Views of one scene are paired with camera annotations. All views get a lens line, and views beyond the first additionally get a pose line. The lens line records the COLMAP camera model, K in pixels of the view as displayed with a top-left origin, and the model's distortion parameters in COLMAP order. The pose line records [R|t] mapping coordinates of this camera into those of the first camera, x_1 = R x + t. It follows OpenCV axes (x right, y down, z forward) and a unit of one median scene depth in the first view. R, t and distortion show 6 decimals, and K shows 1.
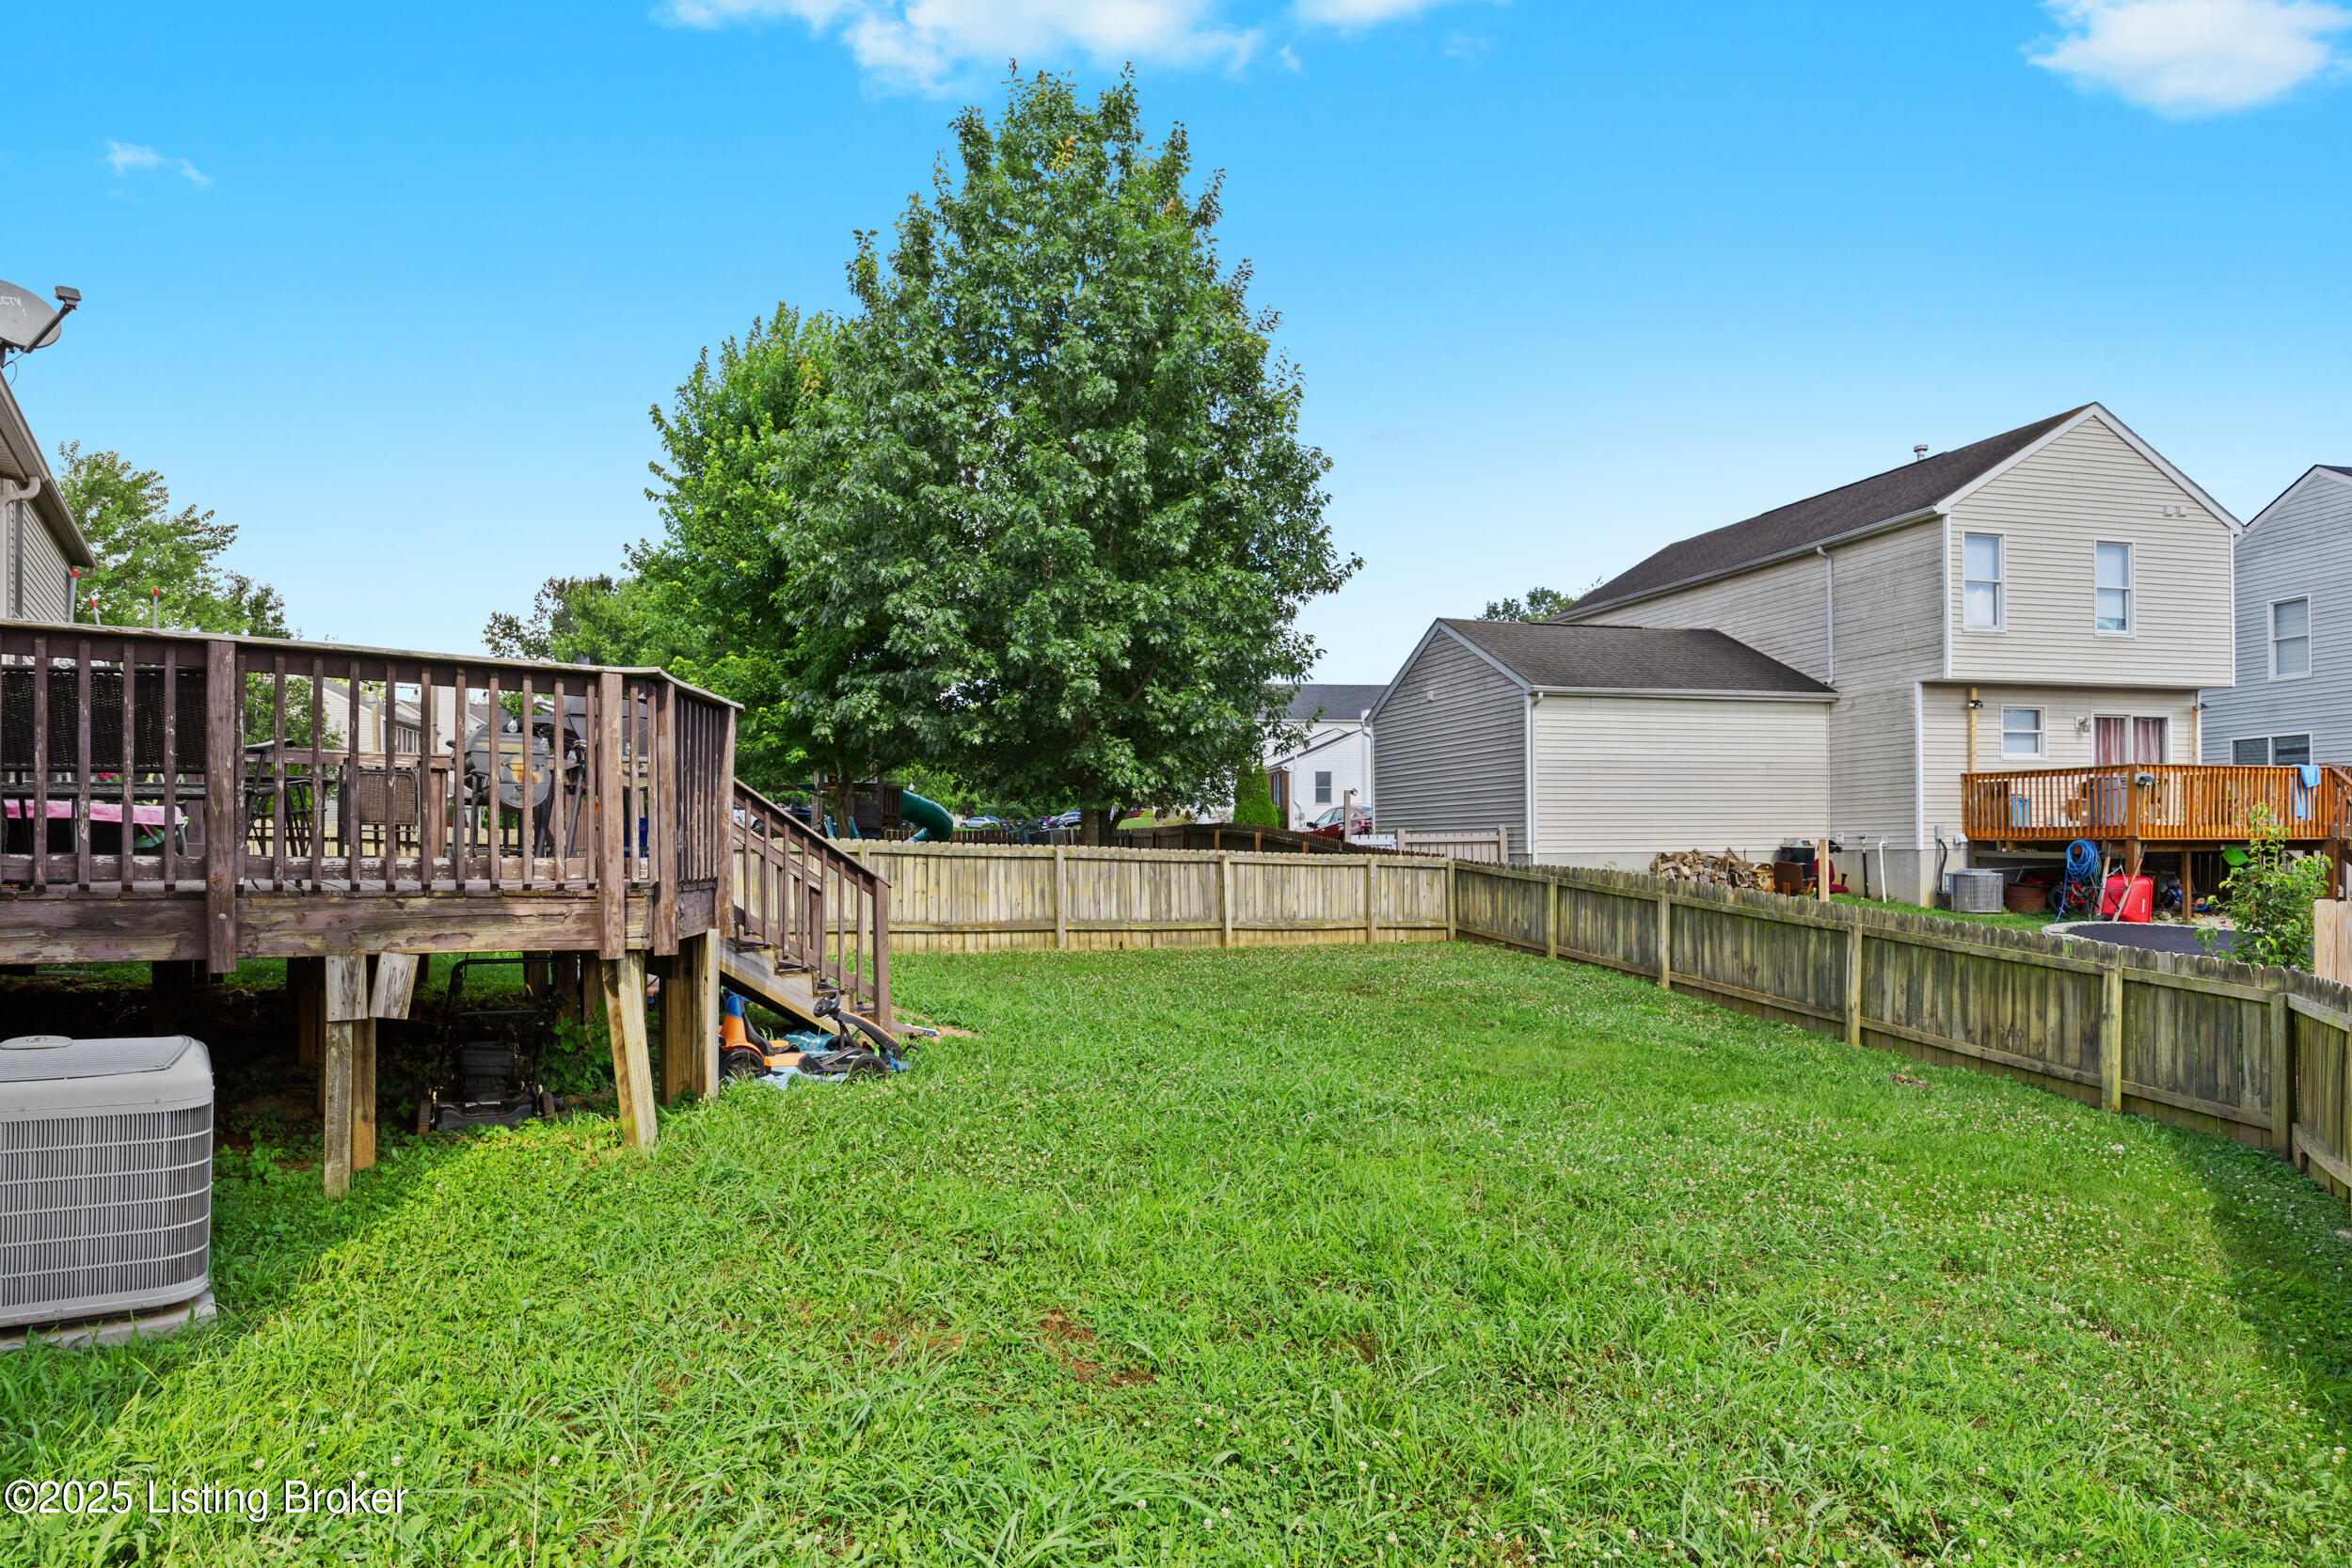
lens RADIAL K [[1417.1, 0, 1133.9], [0, 1417.1, 877.0], [0, 0, 1]] dist [-0.003082, -0.001262]
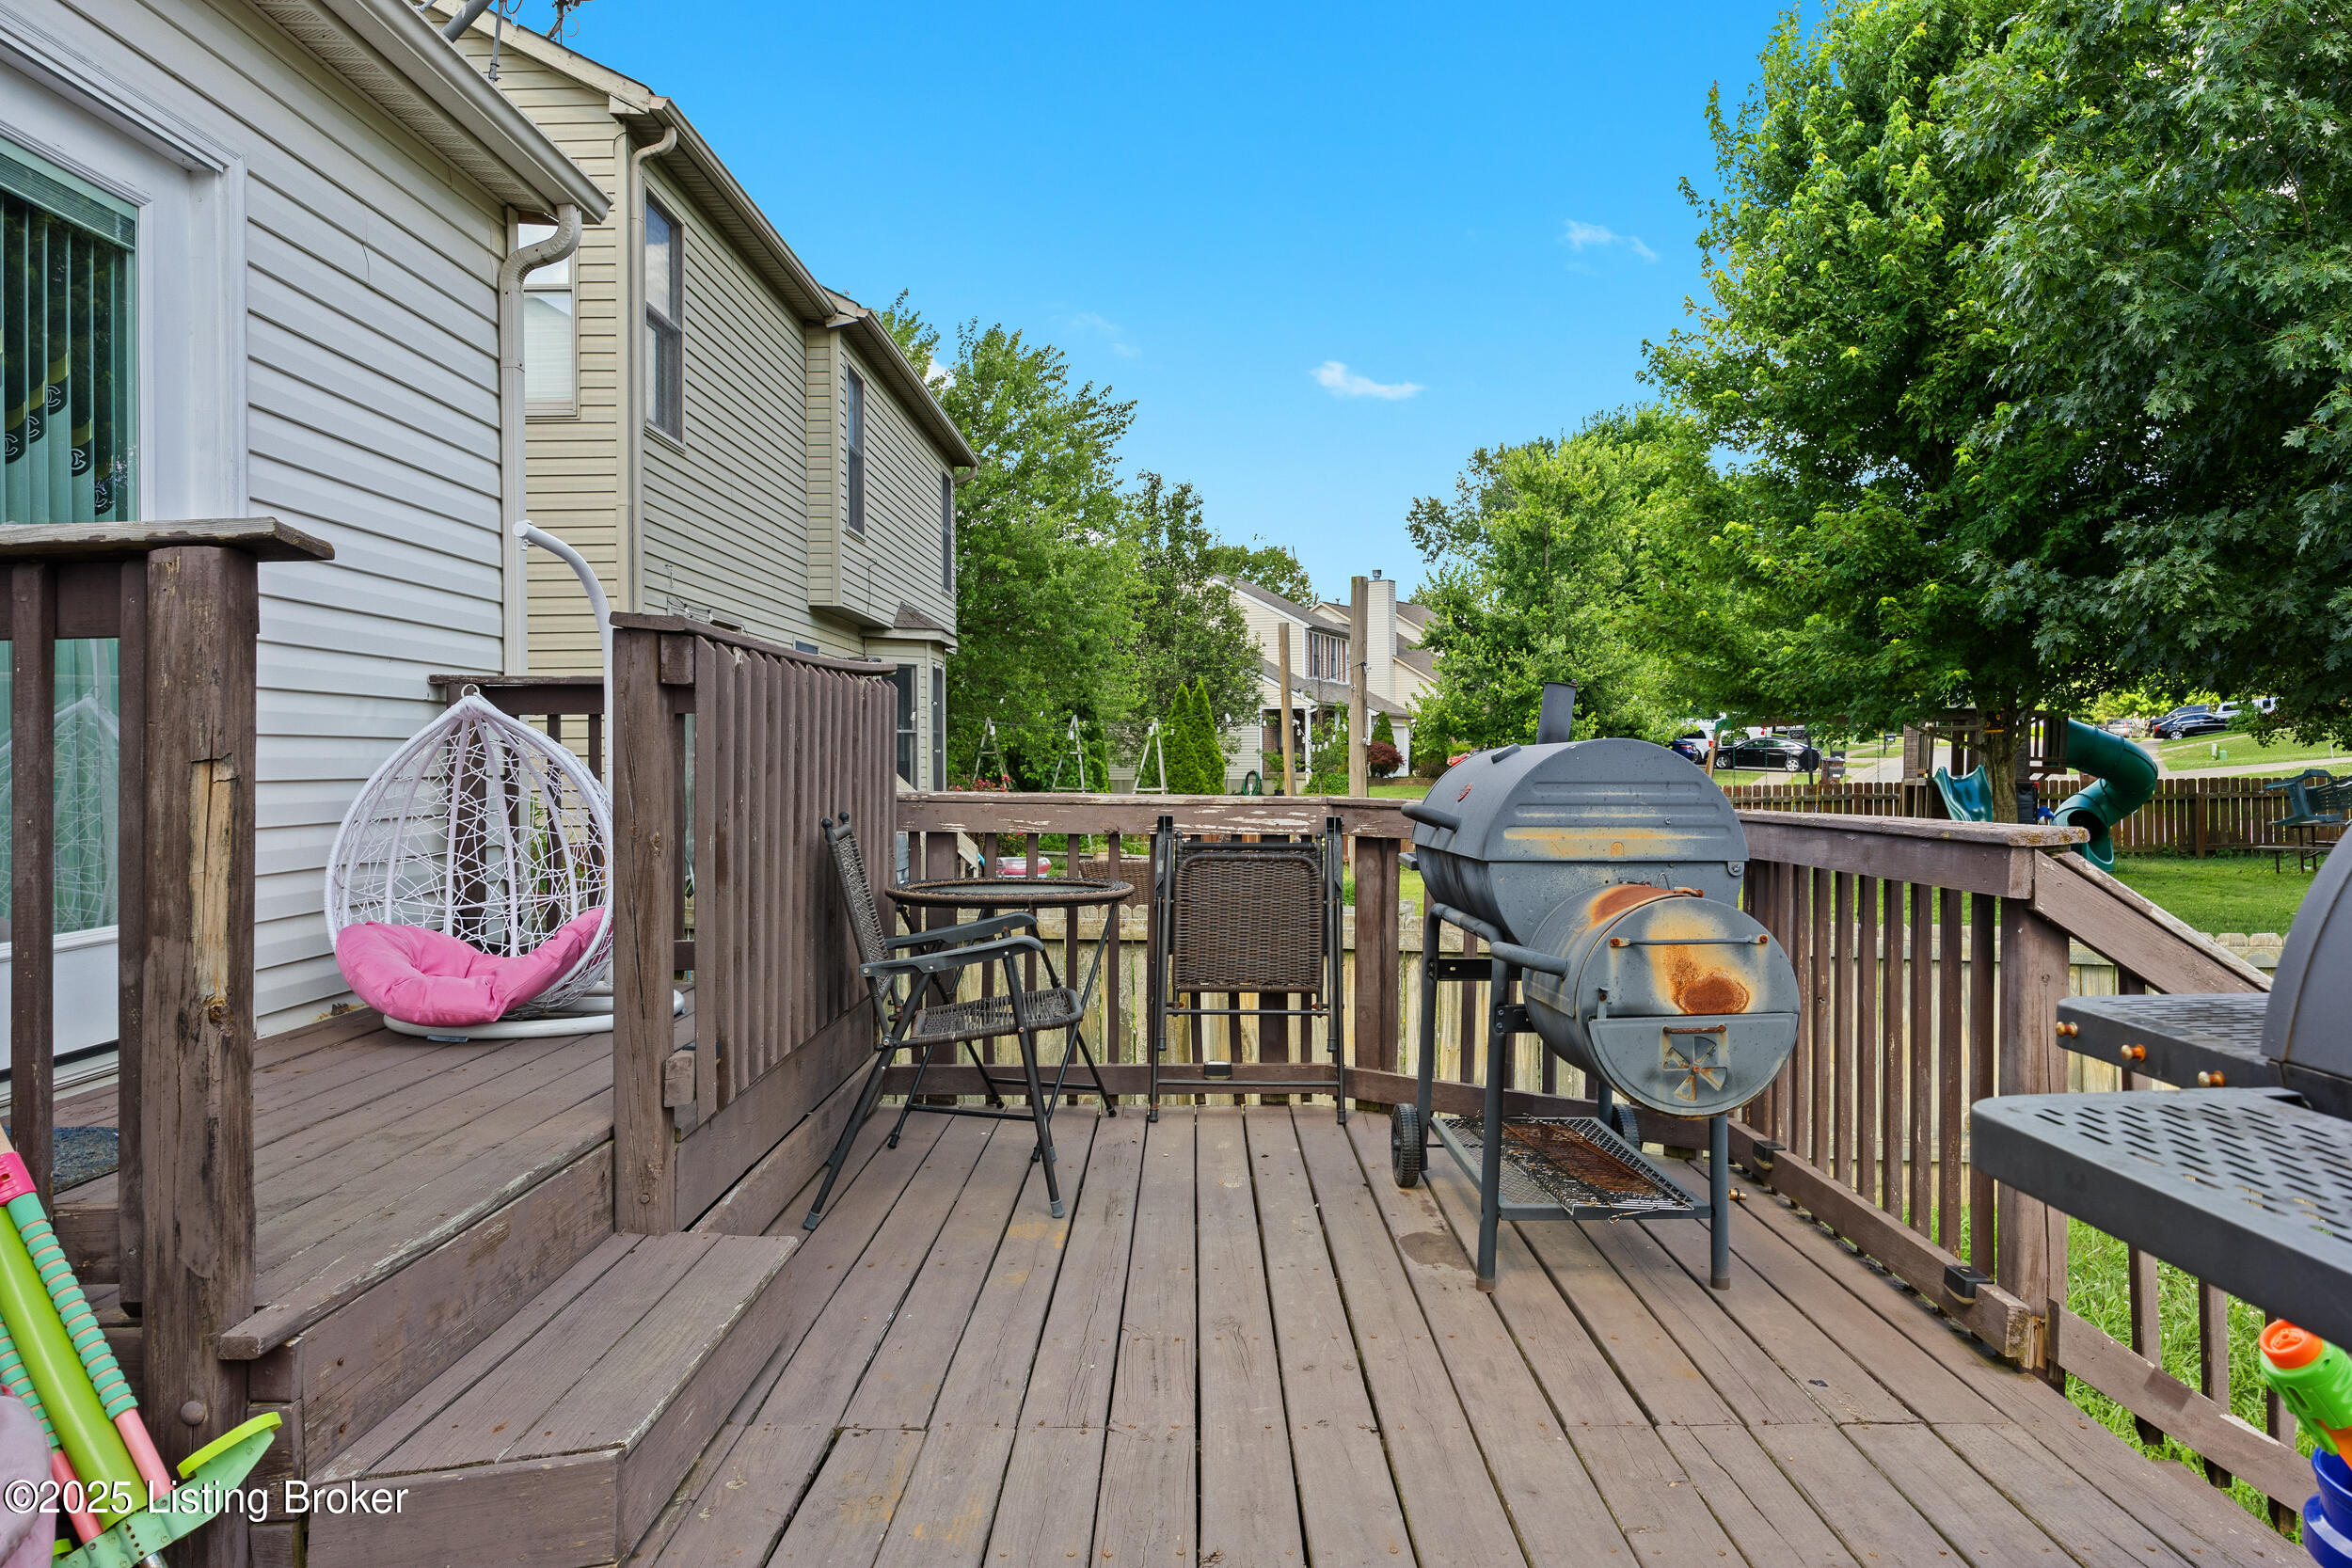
lens RADIAL K [[1621.1, 0, 1177.6], [0, 1621.1, 770.0], [0, 0, 1]] dist [-0.006050, 0.007318]
pose [[0.842238, -0.000651, -0.539105, -0.124711], [-0.002118, 0.999988, -0.004517, -0.037660], [0.539101, 0.004947, 0.842227, 0.249298]]
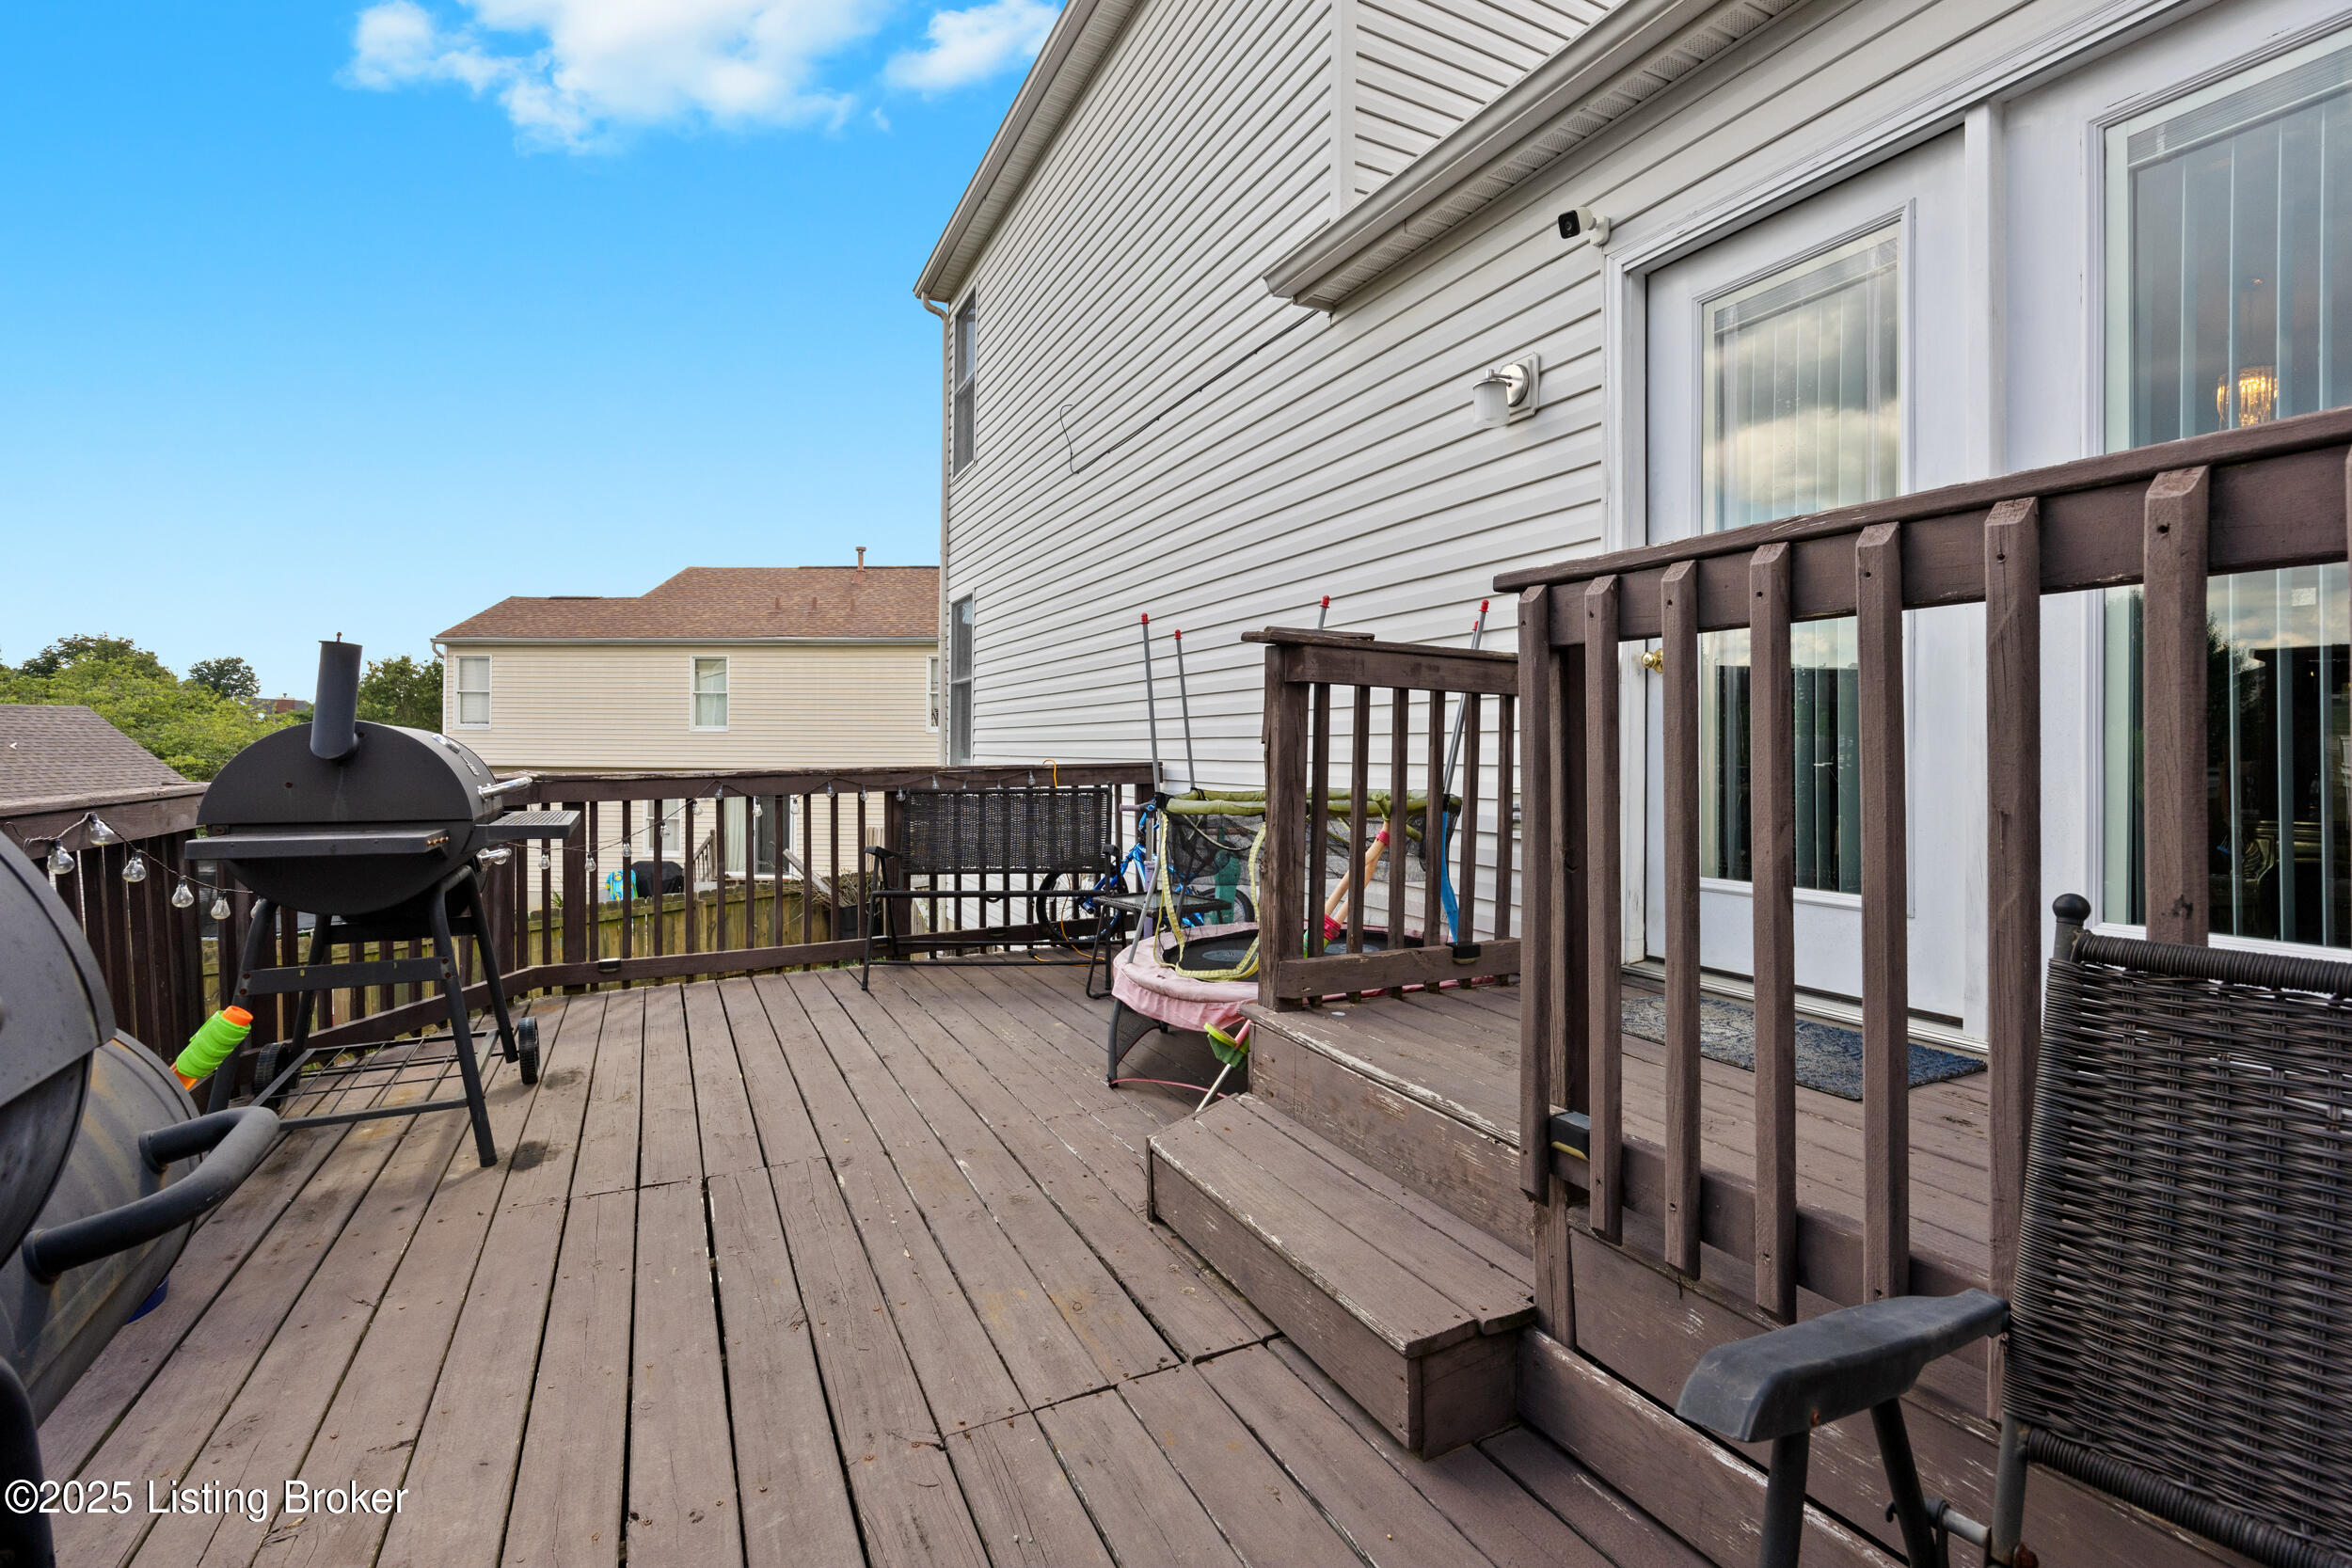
lens RADIAL K [[1038.1, 0, 1203.5], [0, 1038.1, 747.0], [0, 0, 1]] dist [0.000049, -0.000067]
pose [[-0.996915, 0.004846, 0.078340, -0.195986], [0.005773, 0.999916, 0.011605, -0.039610], [-0.078277, 0.012022, -0.996859, 0.378988]]
